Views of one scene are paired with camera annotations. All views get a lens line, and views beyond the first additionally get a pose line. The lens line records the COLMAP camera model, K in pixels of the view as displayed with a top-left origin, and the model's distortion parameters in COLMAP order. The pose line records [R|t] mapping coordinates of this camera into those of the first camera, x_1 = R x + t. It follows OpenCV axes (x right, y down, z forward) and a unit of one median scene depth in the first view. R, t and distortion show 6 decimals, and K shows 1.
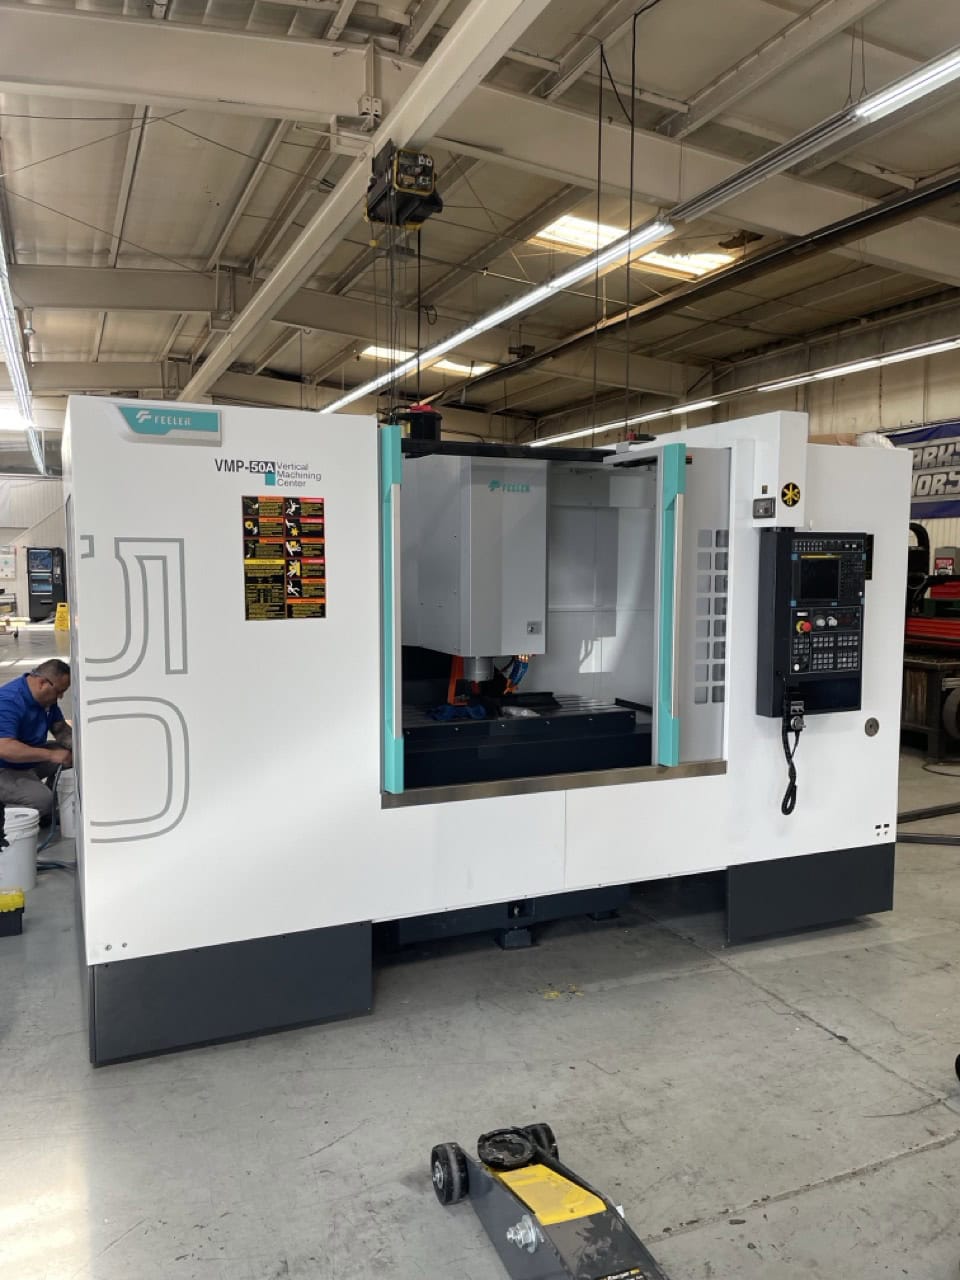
lens RADIAL K [[963.0, 0, 476.4], [0, 963.0, 648.1], [0, 0, 1]] dist [0.075376, -0.093333]
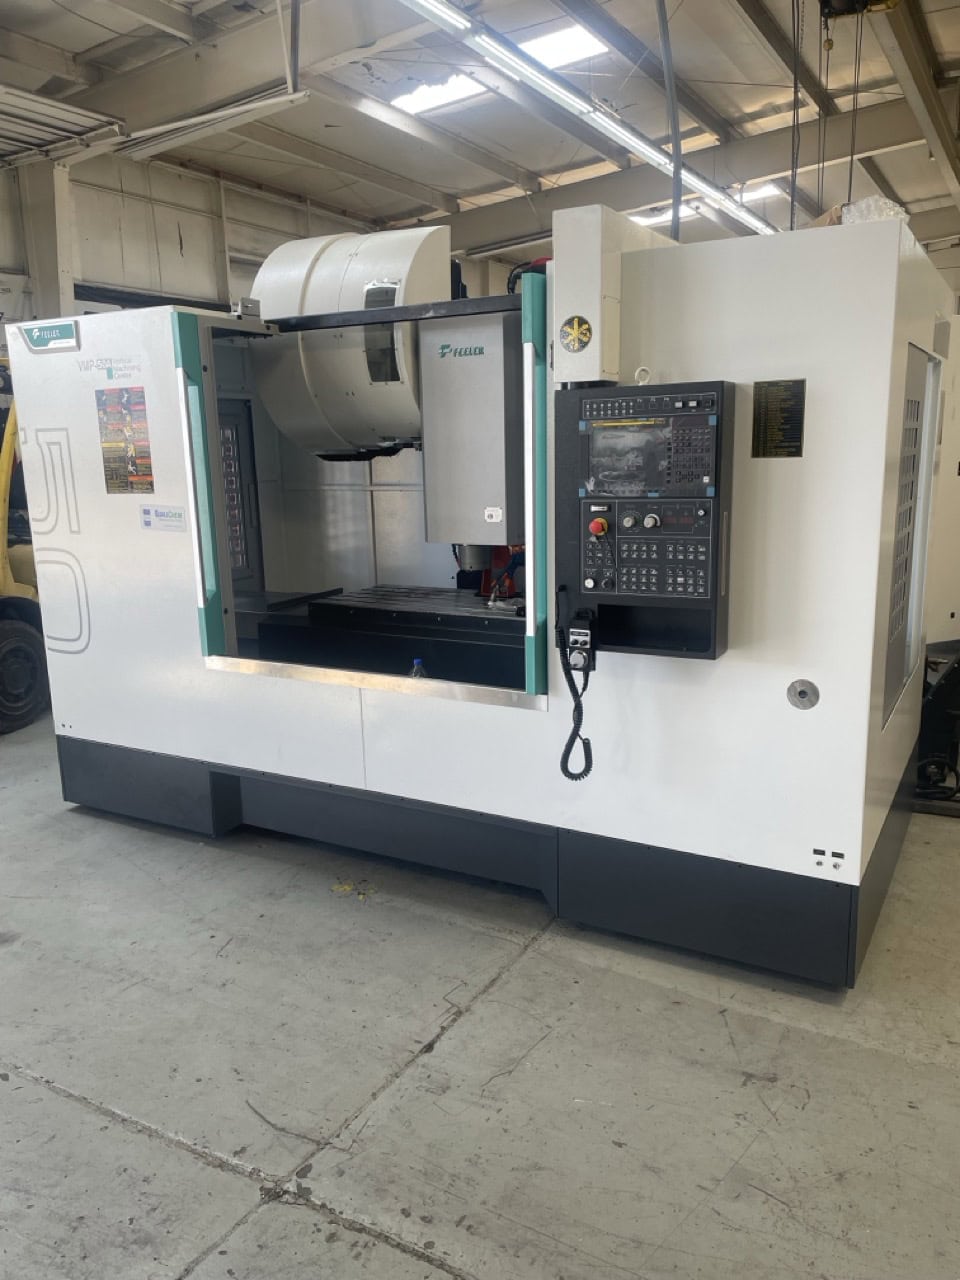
lens RADIAL K [[963.0, 0, 476.4], [0, 963.0, 648.1], [0, 0, 1]] dist [0.075376, -0.093333]
pose [[0.601041, 0.151446, -0.784738, 0.899427], [-0.046787, 0.986866, 0.154620, -0.041578], [0.797847, -0.056217, 0.600233, 0.535440]]
